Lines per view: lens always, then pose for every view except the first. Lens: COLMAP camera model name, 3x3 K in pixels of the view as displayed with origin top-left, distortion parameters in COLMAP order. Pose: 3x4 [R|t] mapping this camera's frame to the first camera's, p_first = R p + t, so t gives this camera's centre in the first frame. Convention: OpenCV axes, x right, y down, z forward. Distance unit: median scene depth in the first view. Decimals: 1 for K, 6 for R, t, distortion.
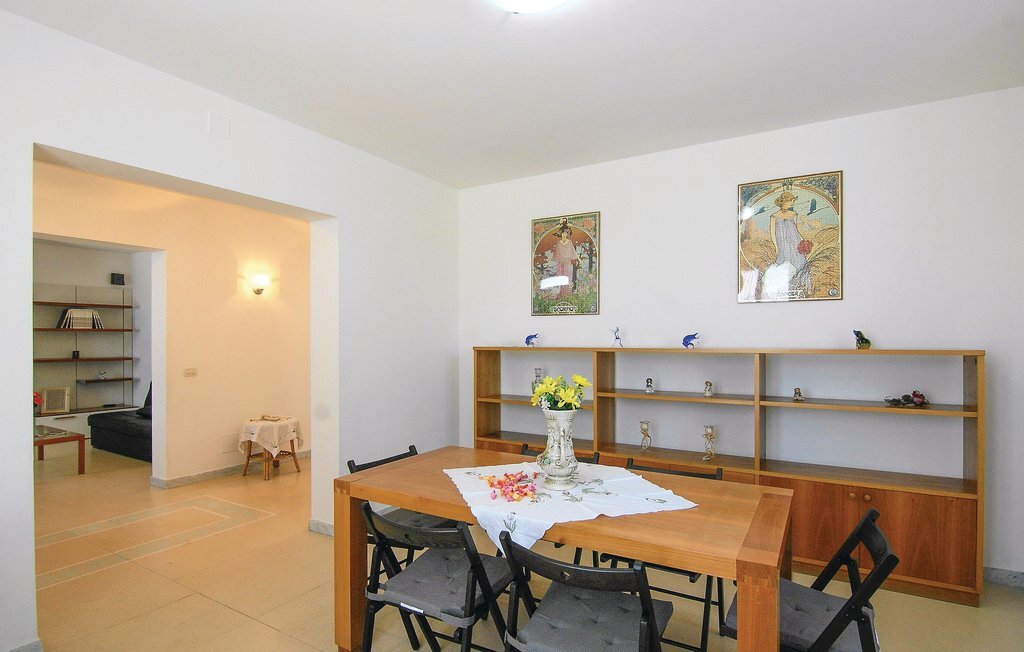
lens RADIAL K [[511.6, 0, 513.5], [0, 511.6, 339.6], [0, 0, 1]] dist [-0.025962, -0.000921]
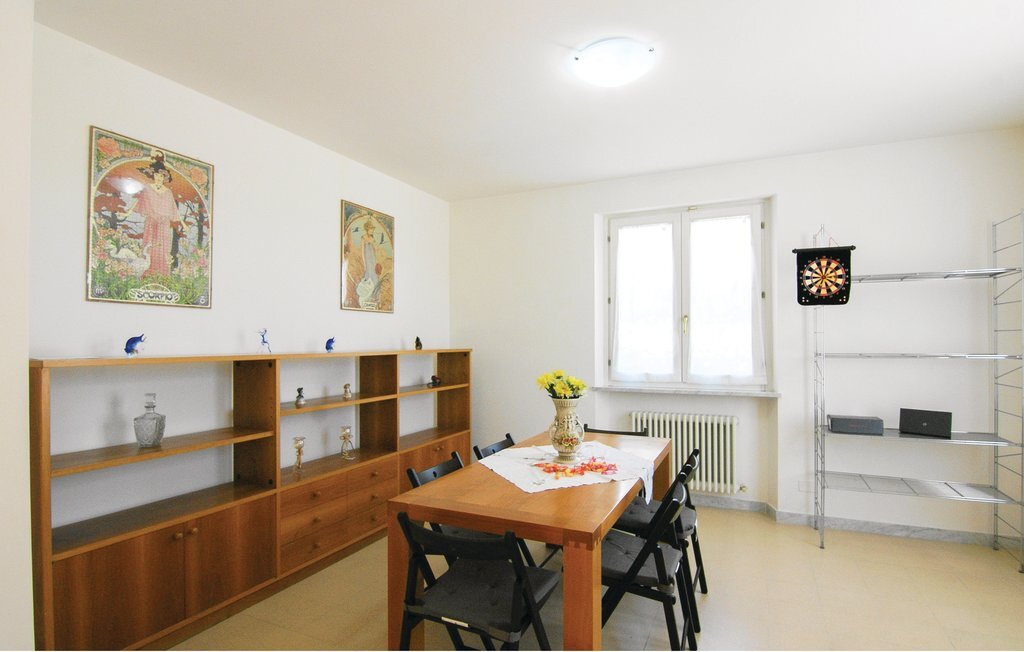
lens RADIAL K [[511.6, 0, 513.5], [0, 511.6, 339.6], [0, 0, 1]] dist [-0.025962, -0.000921]
pose [[-0.097486, 0.003408, 0.995231, -0.574105], [-0.002428, 0.999990, -0.003662, -0.004620], [-0.995234, -0.002773, -0.097477, 0.644091]]
